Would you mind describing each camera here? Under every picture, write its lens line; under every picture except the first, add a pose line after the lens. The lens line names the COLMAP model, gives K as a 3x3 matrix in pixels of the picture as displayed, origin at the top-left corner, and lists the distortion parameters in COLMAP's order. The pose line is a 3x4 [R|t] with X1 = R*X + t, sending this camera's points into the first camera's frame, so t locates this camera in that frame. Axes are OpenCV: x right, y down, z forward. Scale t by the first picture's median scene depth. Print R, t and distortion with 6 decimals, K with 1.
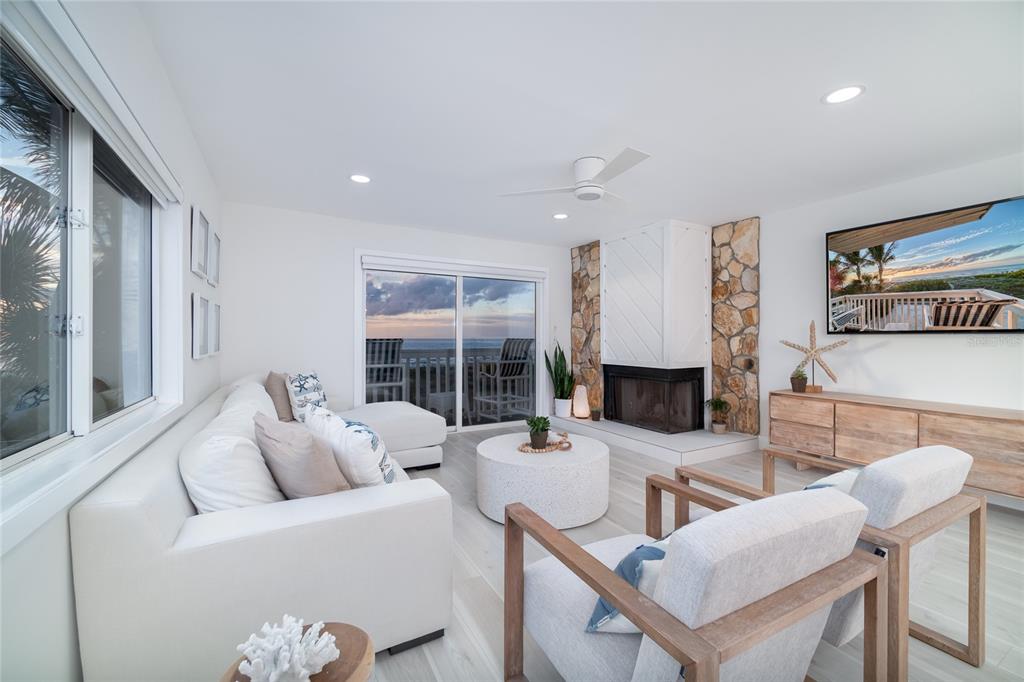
lens RADIAL K [[429.2, 0, 533.6], [0, 429.2, 337.3], [0, 0, 1]] dist [-0.000245, -0.000131]
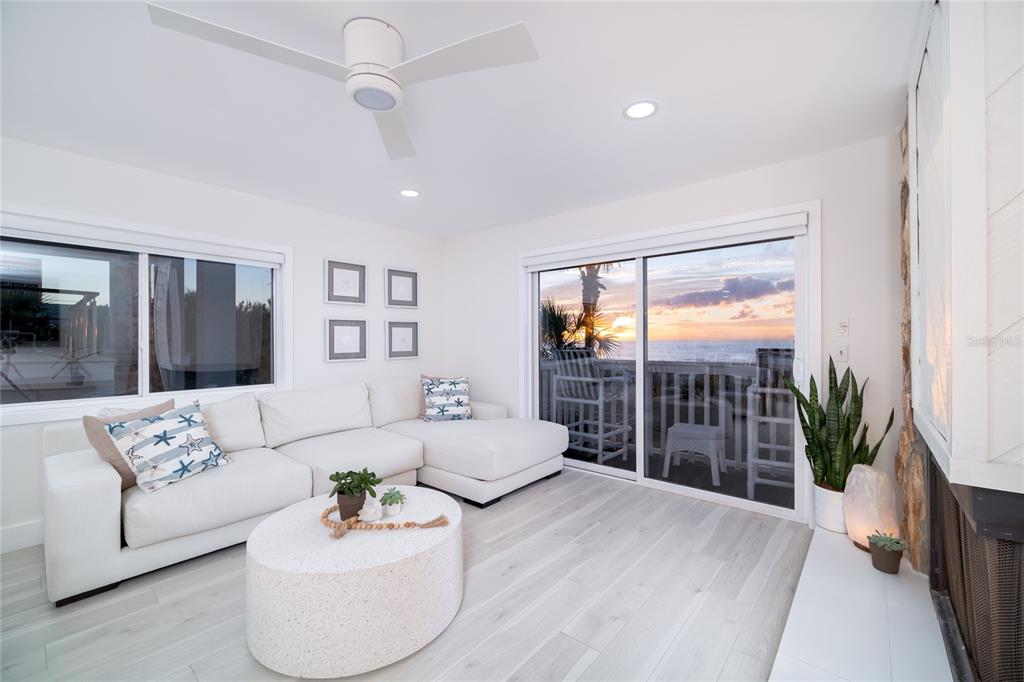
lens RADIAL K [[409.8, 0, 512.0], [0, 409.8, 341.0], [0, 0, 1]] dist [-0.020358, 0.000085]
pose [[0.334250, -0.002265, -0.942482, 0.419934], [0.003104, 0.999994, -0.001302, -0.009867], [0.942479, -0.002490, 0.334255, 0.646926]]
